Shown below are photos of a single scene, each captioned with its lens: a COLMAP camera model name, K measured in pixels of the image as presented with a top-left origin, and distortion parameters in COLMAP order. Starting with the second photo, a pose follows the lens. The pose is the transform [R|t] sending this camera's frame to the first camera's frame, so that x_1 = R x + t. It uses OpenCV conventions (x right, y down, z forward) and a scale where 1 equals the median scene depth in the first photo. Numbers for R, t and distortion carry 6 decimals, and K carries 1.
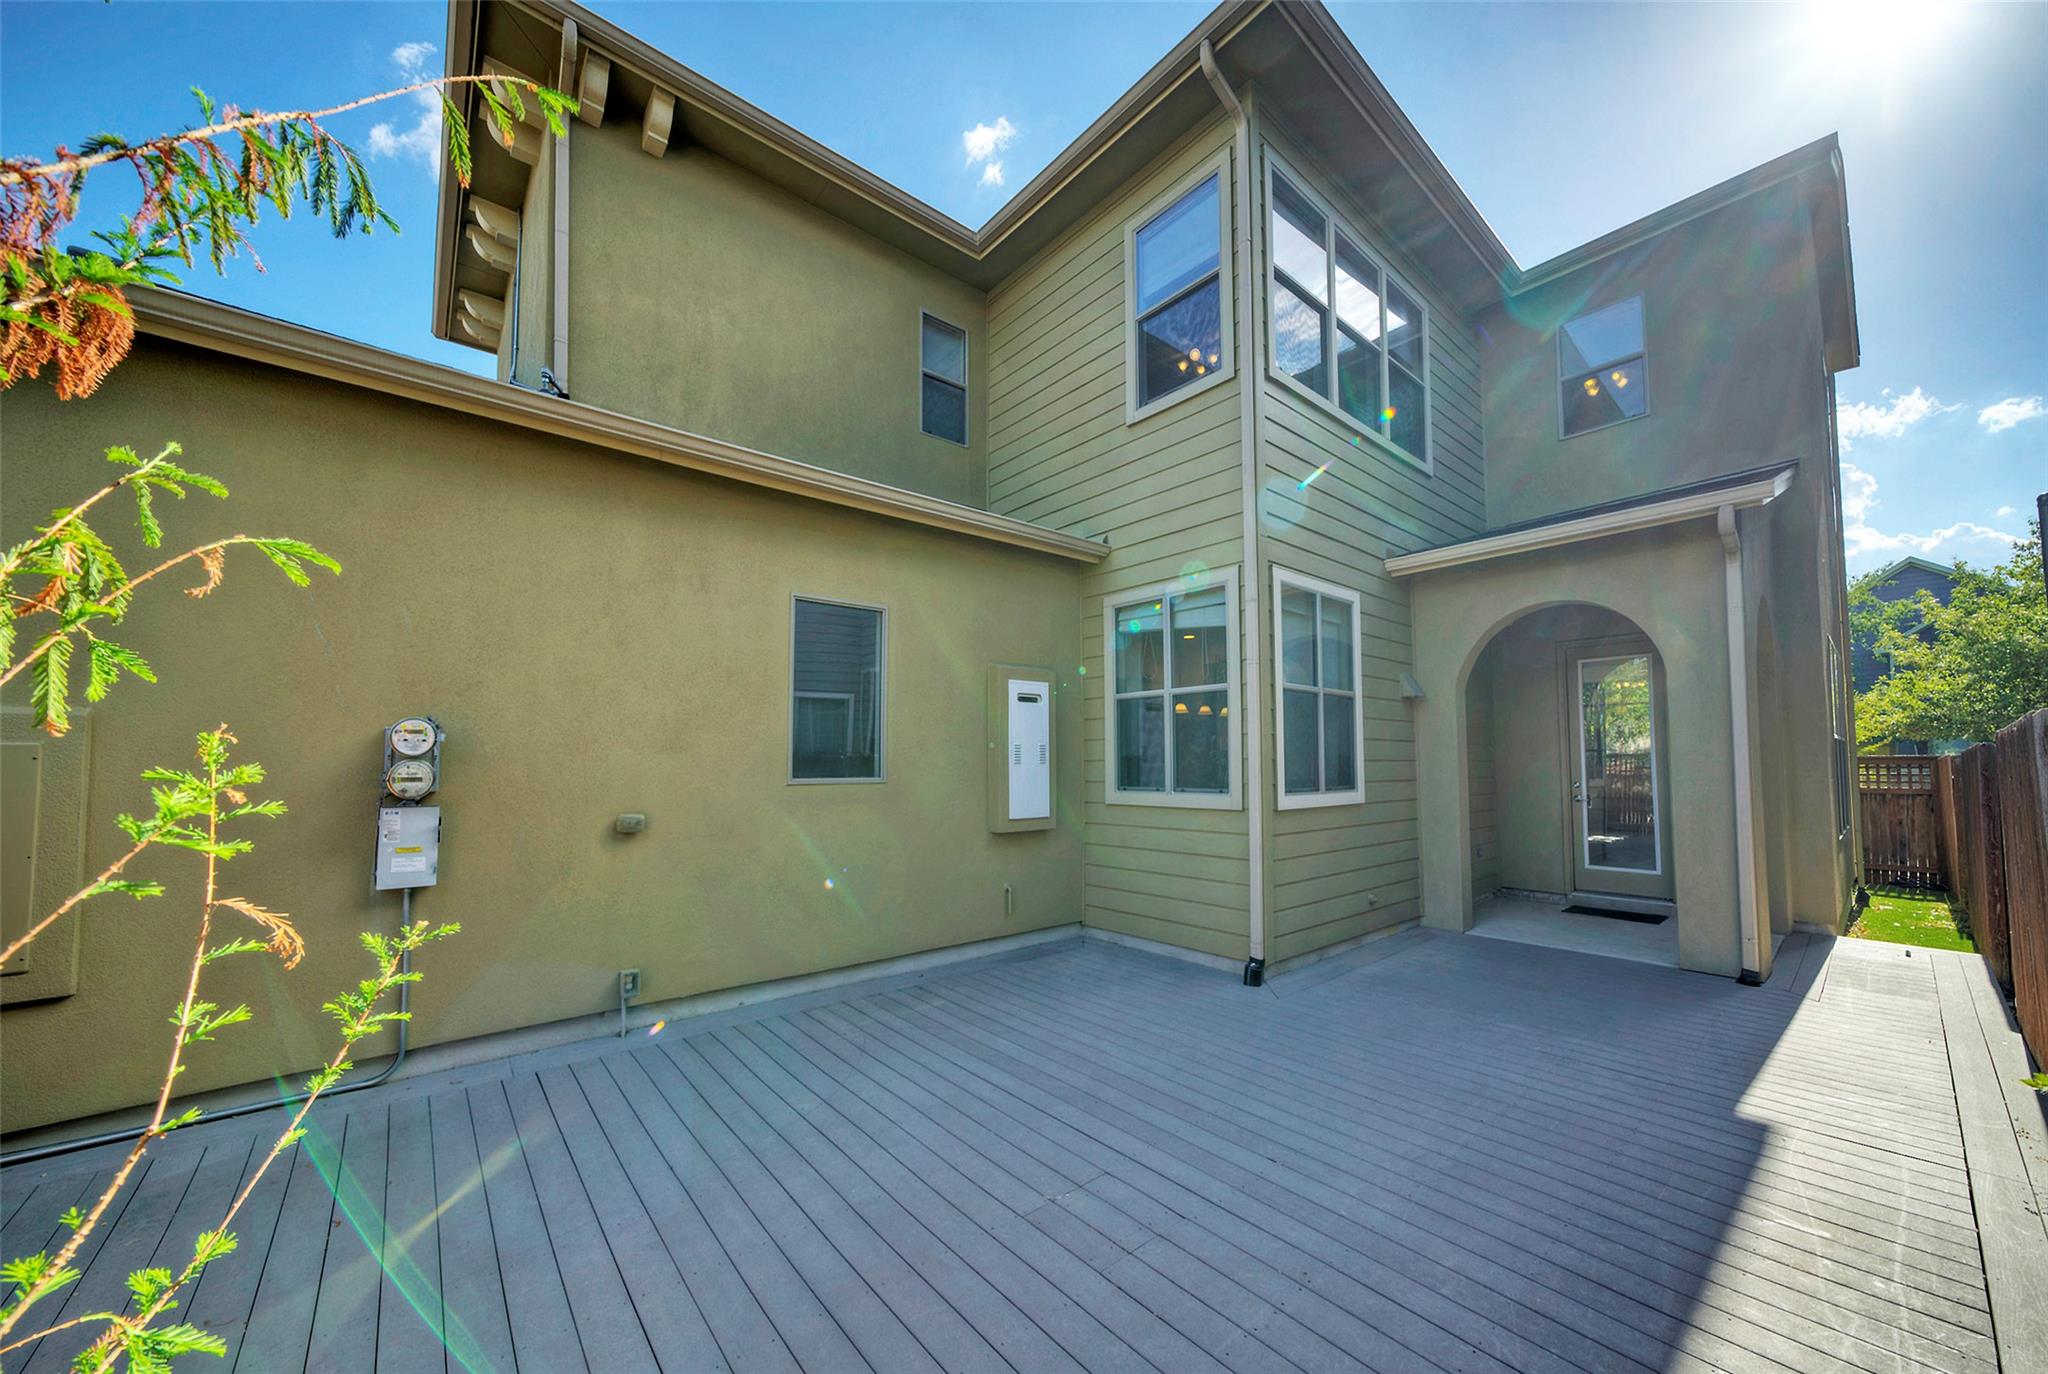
lens RADIAL K [[725.0, 0, 1040.9], [0, 725.0, 728.2], [0, 0, 1]] dist [-0.008188, 0.000366]
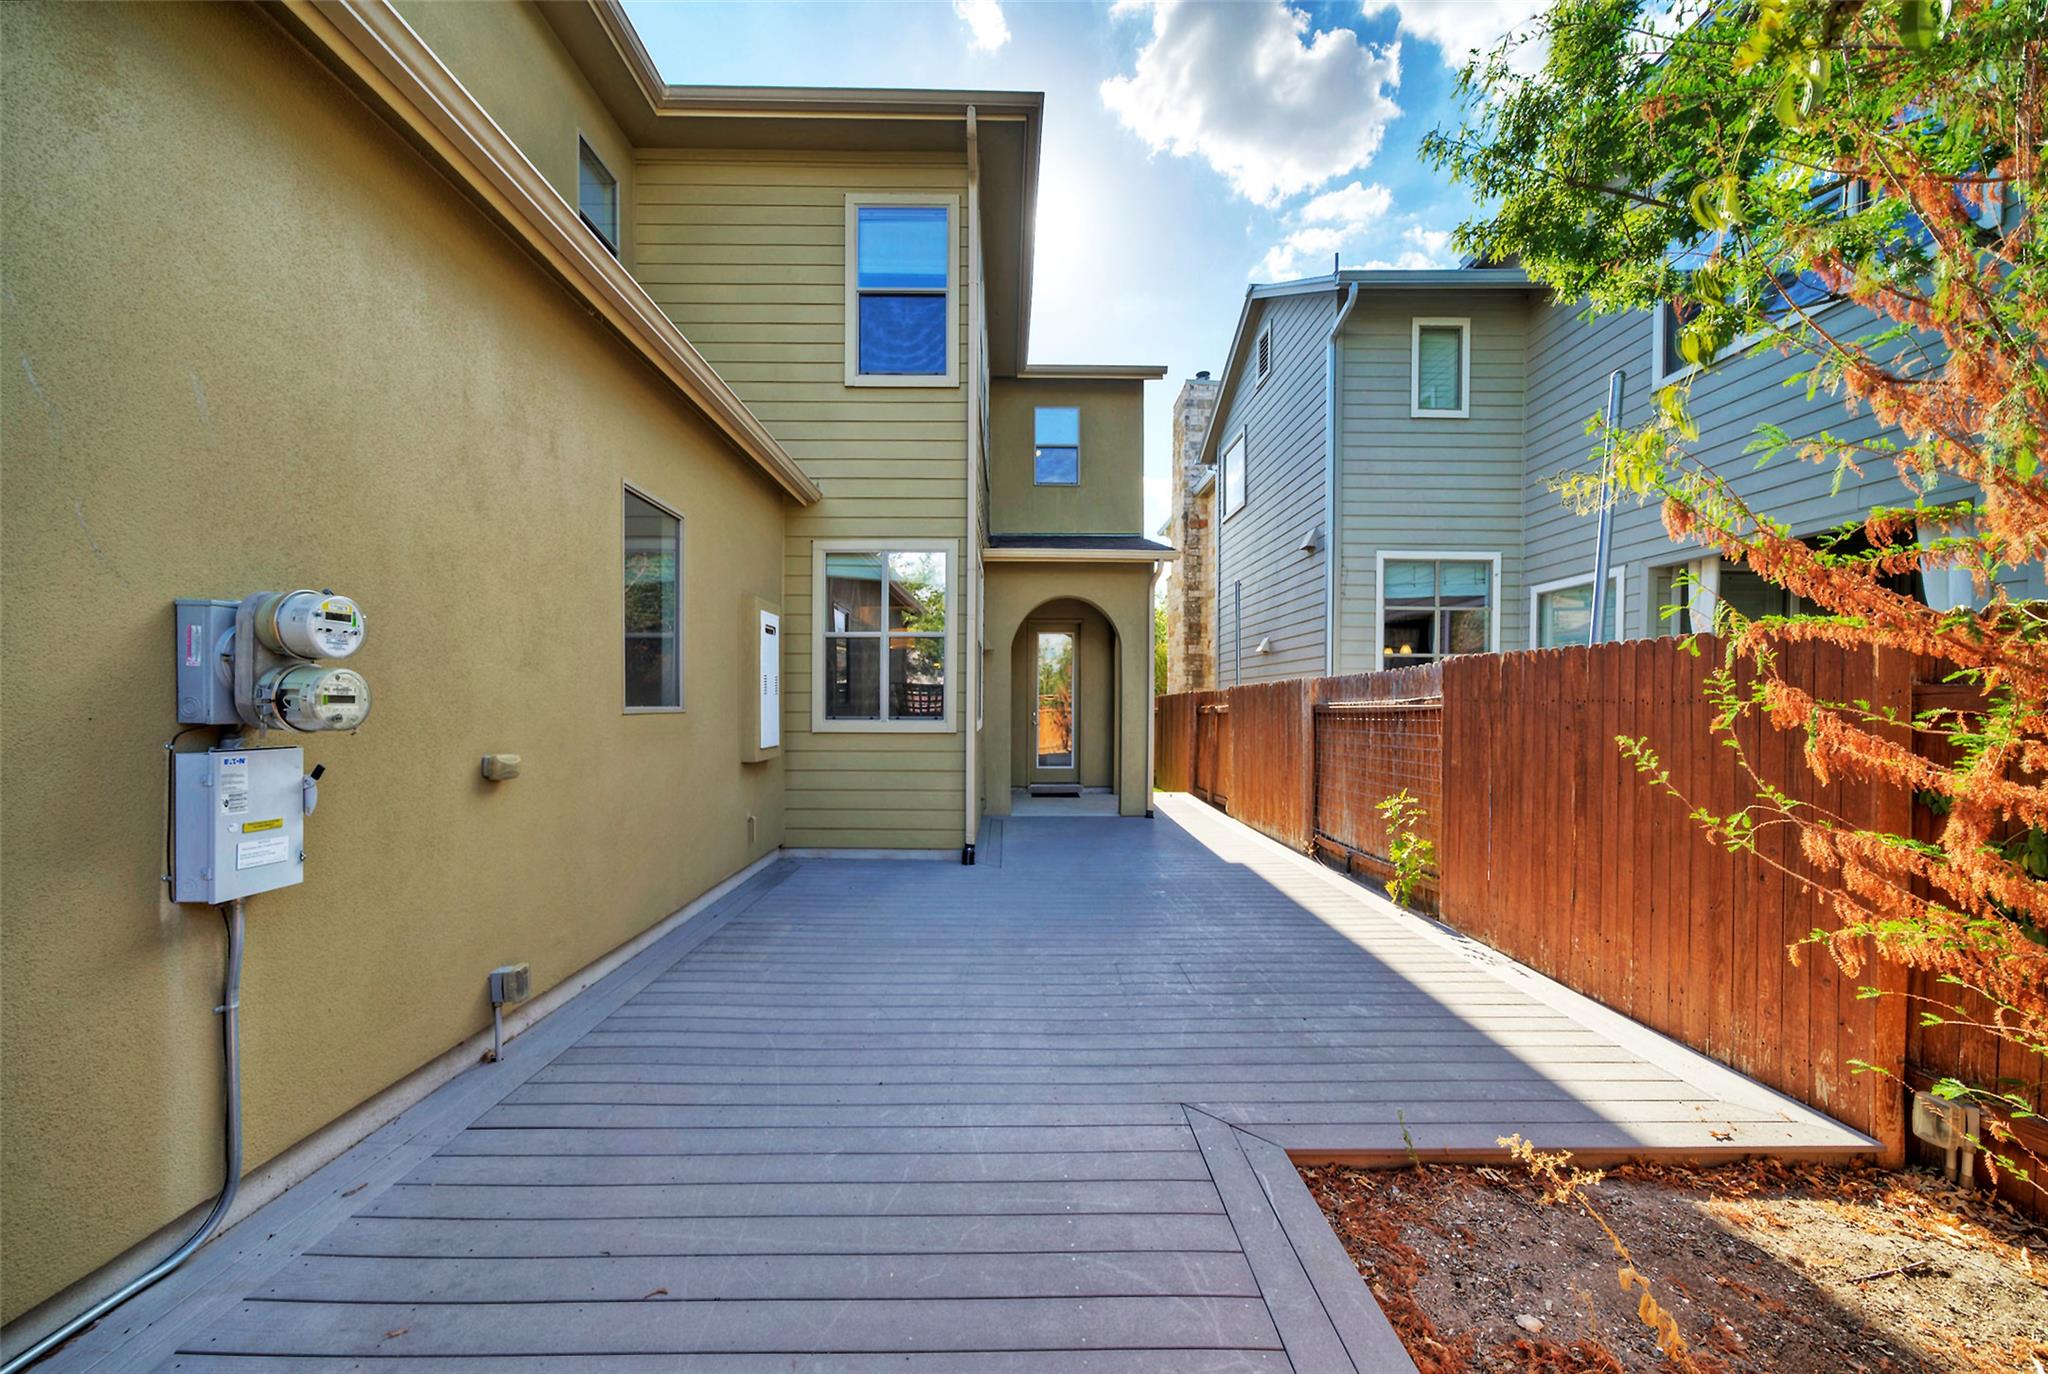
lens RADIAL K [[674.2, 0, 1026.6], [0, 674.2, 703.6], [0, 0, 1]] dist [0.004191, 0.000106]
pose [[0.640957, 0.009330, 0.767520, -0.556760], [-0.049633, 0.998337, 0.029313, 0.018321], [-0.765970, -0.056883, 0.640354, 0.133232]]
